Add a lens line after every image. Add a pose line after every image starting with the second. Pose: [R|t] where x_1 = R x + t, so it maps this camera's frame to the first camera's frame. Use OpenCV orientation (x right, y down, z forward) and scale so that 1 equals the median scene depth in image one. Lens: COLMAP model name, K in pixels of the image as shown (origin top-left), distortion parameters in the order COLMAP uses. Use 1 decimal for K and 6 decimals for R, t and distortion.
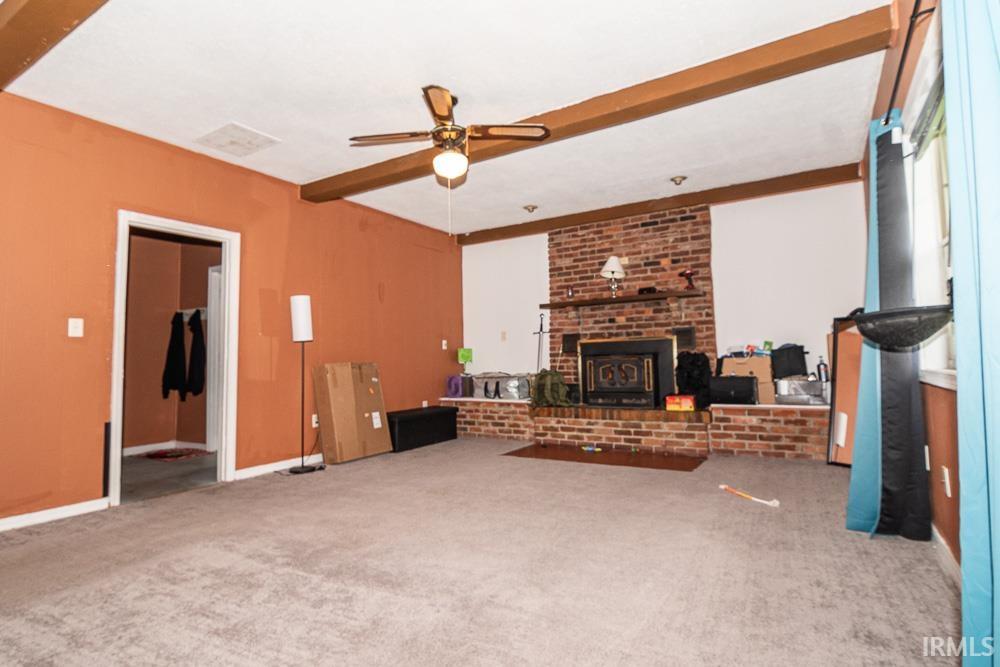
lens RADIAL K [[515.9, 0, 502.2], [0, 515.9, 328.0], [0, 0, 1]] dist [-0.000370, -0.000604]
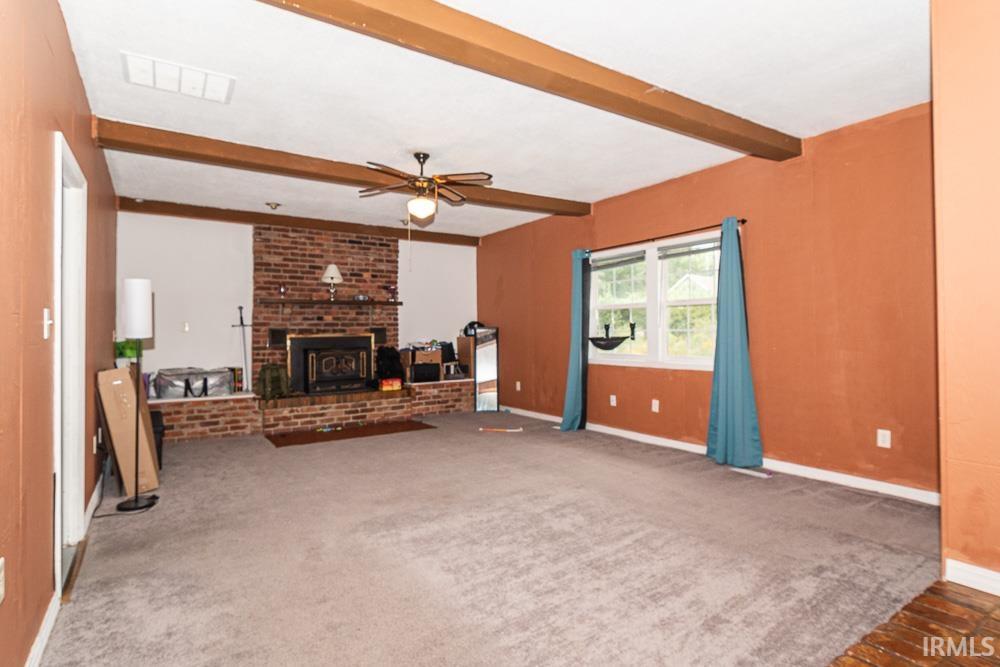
lens RADIAL K [[515.9, 0, 502.2], [0, 515.9, 328.0], [0, 0, 1]] dist [-0.000370, -0.000604]
pose [[0.420282, 0.027935, 0.906964, -0.682083], [-0.056955, 0.998367, -0.004358, -0.011757], [-0.905605, -0.049824, 0.421186, 0.153478]]
